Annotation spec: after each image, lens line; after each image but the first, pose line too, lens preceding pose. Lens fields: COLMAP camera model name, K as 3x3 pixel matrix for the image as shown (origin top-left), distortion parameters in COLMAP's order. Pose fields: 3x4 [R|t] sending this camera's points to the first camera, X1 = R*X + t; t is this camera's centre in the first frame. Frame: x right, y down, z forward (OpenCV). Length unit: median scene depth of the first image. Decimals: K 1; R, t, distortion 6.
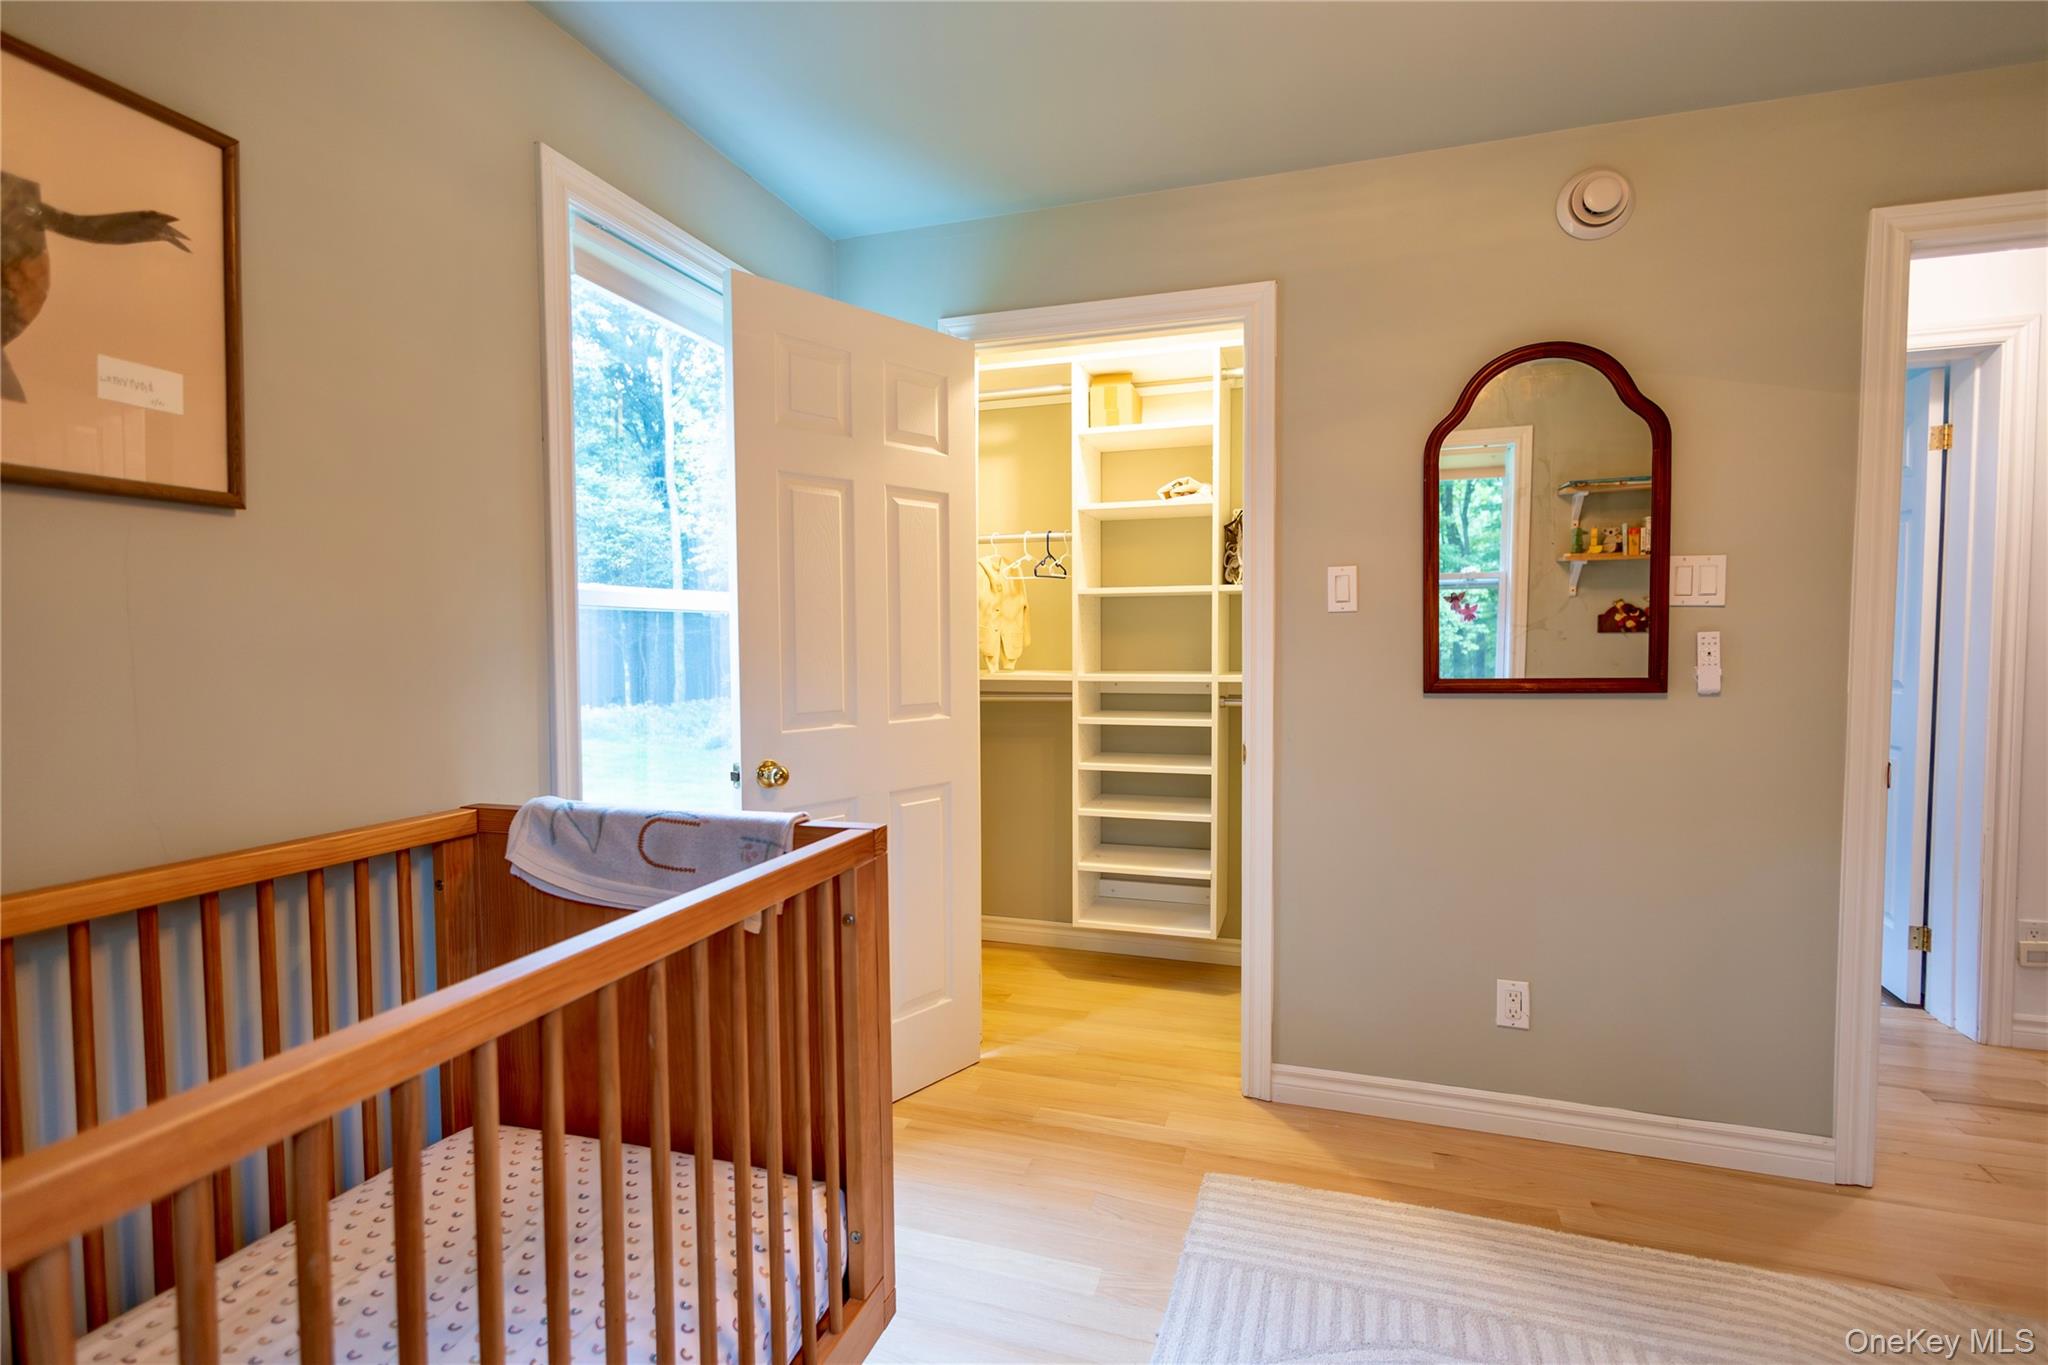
lens RADIAL K [[946.5, 0, 1020.9], [0, 946.5, 677.0], [0, 0, 1]] dist [0.005963, -0.000240]
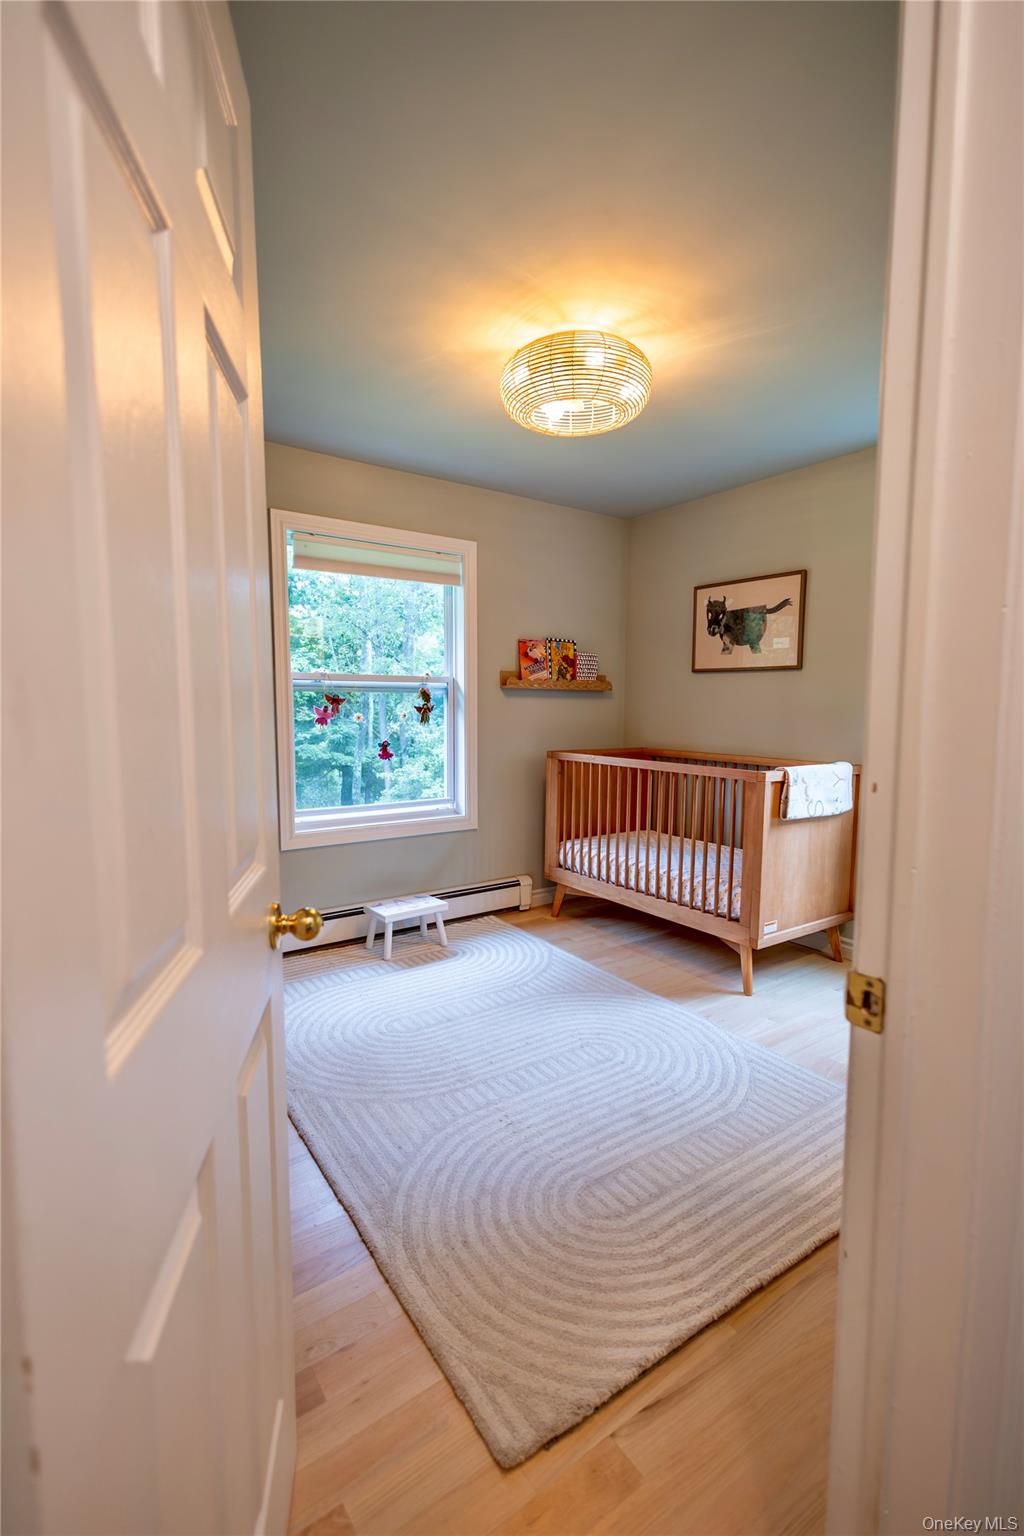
lens RADIAL K [[709.9, 0, 508.4], [0, 709.9, 768.5], [0, 0, 1]] dist [0.005963, -0.000240]
pose [[-0.579174, 0.085257, -0.810734, 2.271650], [-0.035671, 0.990913, 0.129687, -0.119761], [0.814423, 0.104031, -0.570869, 1.812122]]
